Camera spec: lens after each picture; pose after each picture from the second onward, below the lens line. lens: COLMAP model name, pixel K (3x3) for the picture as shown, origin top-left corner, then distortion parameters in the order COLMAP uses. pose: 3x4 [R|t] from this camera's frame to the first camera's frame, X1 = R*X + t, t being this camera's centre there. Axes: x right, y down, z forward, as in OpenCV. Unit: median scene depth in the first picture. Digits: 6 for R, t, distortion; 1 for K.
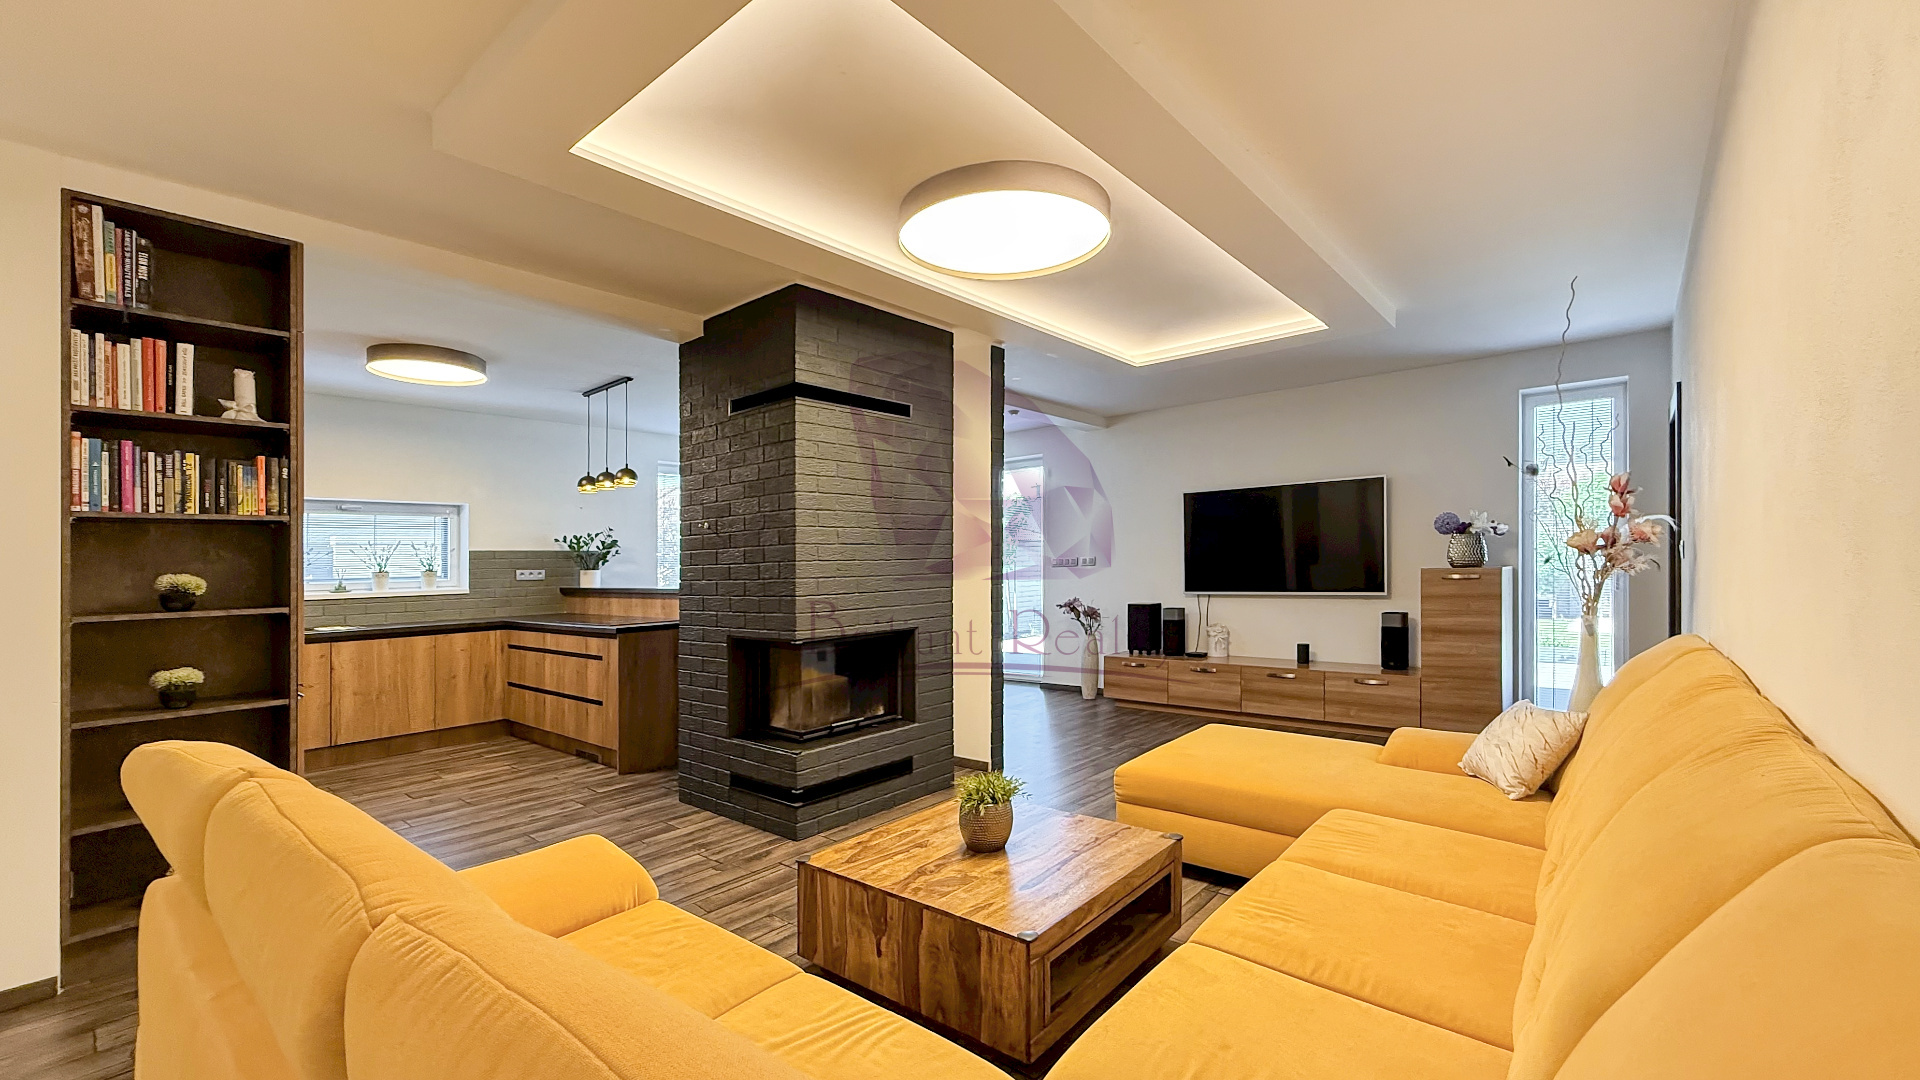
lens RADIAL K [[777.1, 0, 962.2], [0, 777.1, 553.7], [0, 0, 1]] dist [0.001161, 0.000179]
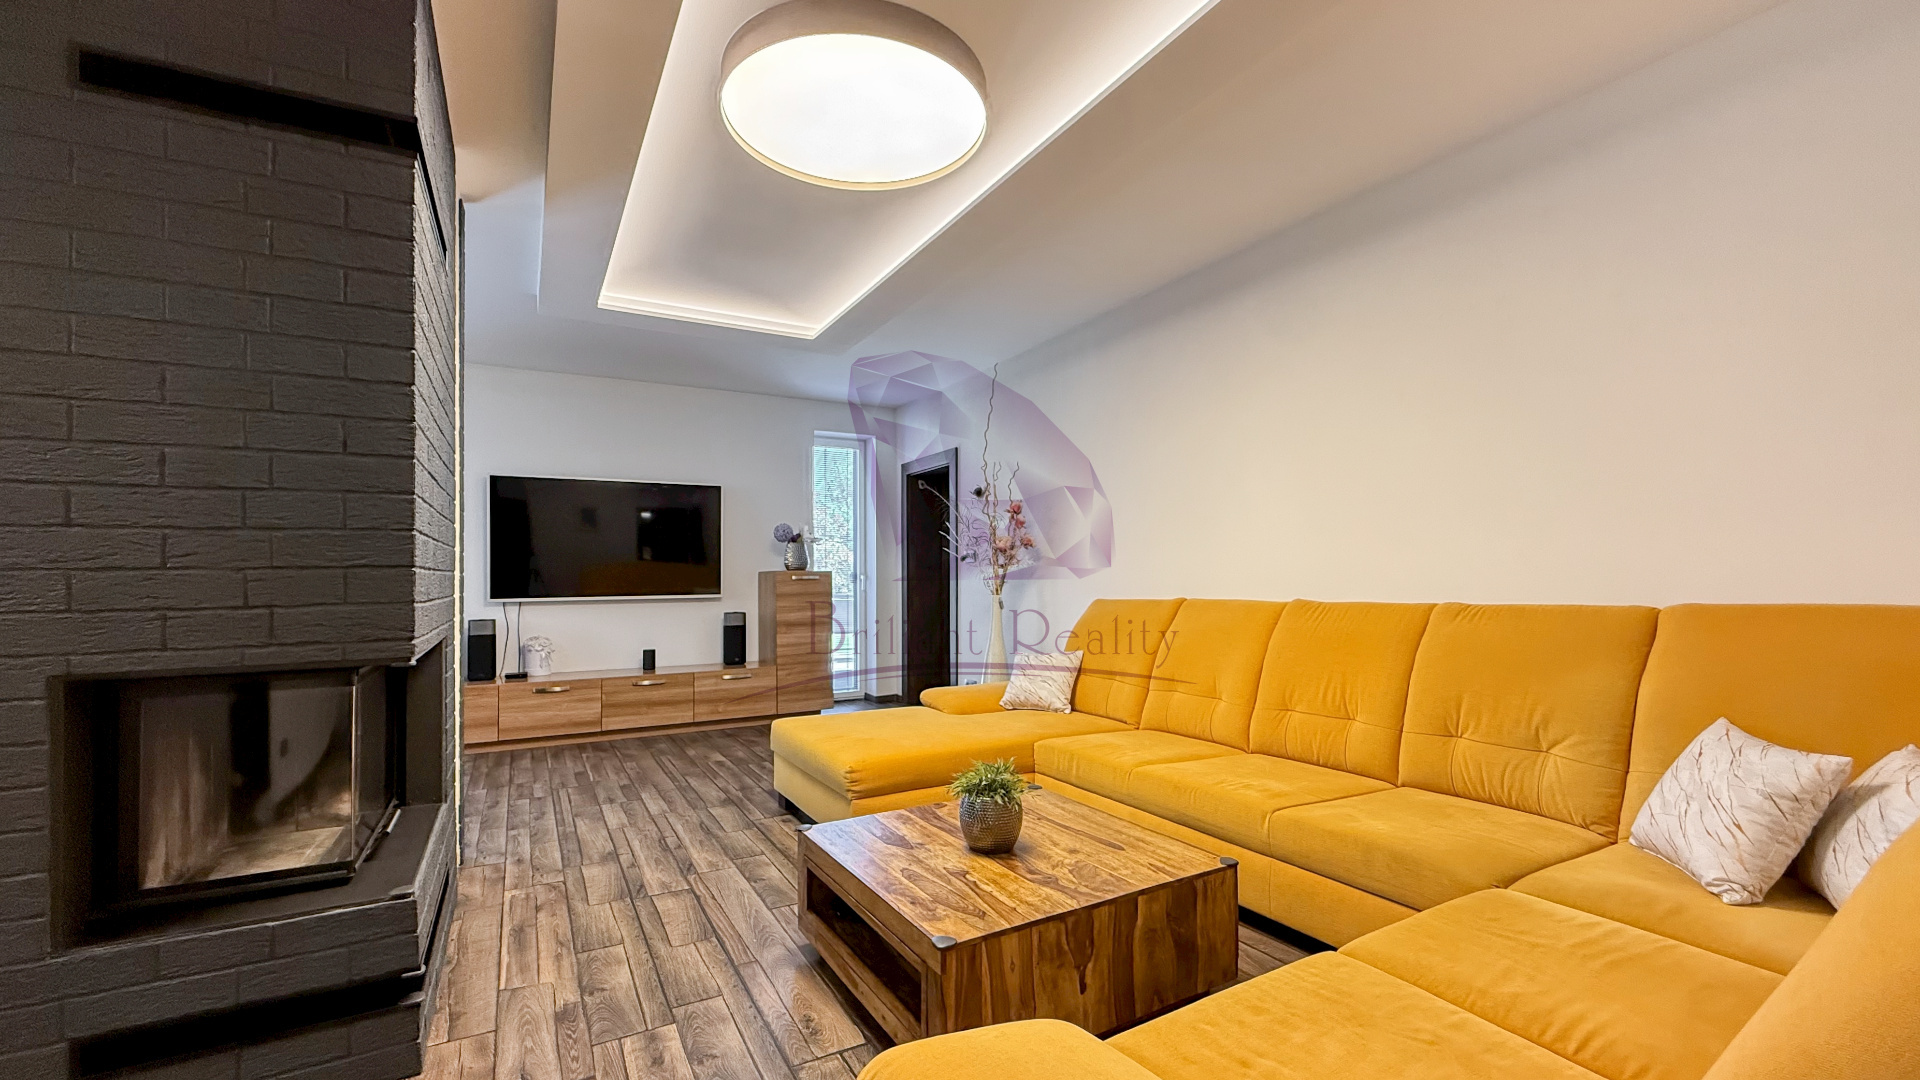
lens RADIAL K [[778.1, 0, 962.8], [0, 778.1, 579.0], [0, 0, 1]] dist [0.000573, -0.000008]
pose [[0.342490, 0.017620, 0.939356, -0.523293], [-0.009850, 0.999837, -0.015163, 0.063295], [-0.939470, -0.004060, 0.342607, 0.489891]]
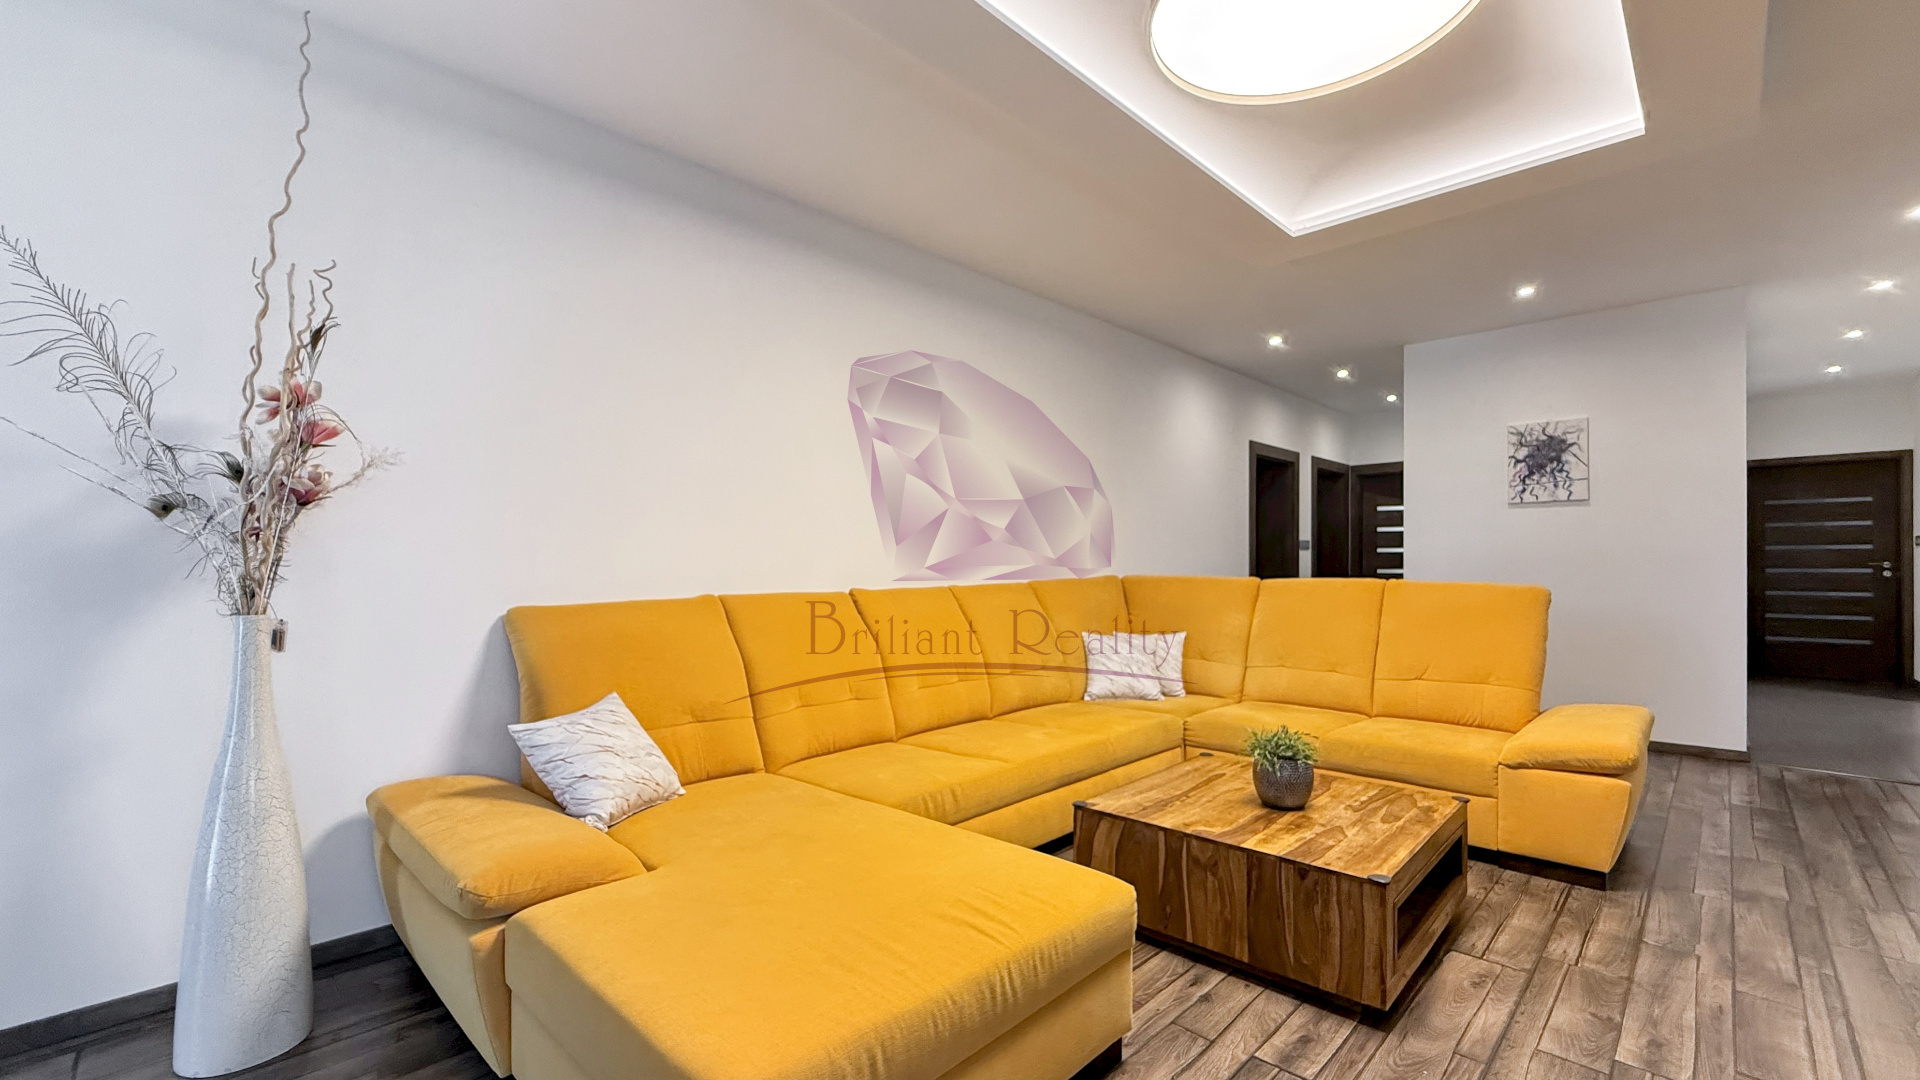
lens RADIAL K [[784.6, 0, 961.0], [0, 784.6, 559.6], [0, 0, 1]] dist [-0.000062, 0.000066]
pose [[-0.997276, 0.025101, 0.069352, 0.232760], [0.023894, 0.999549, -0.018175, 0.056017], [-0.069777, -0.016469, -0.997427, 1.323269]]
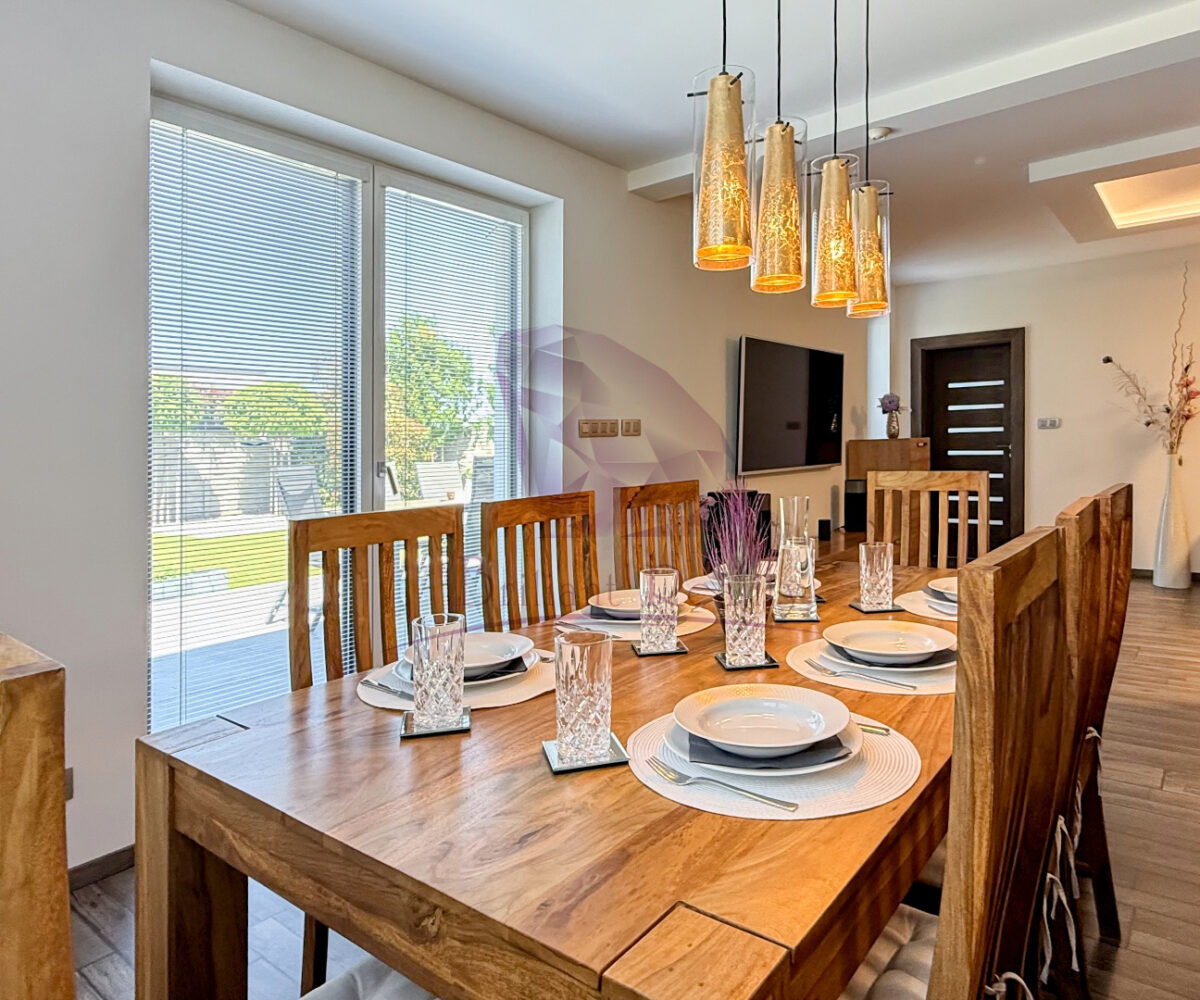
lens RADIAL K [[774.5, 0, 601.1], [0, 774.5, 475.2], [0, 0, 1]] dist [-0.007351, -0.003120]
pose [[-0.037897, -0.017741, 0.999124, -0.756477], [0.016618, 0.999693, 0.018381, 0.065087], [-0.999143, 0.017300, -0.037591, 2.043589]]
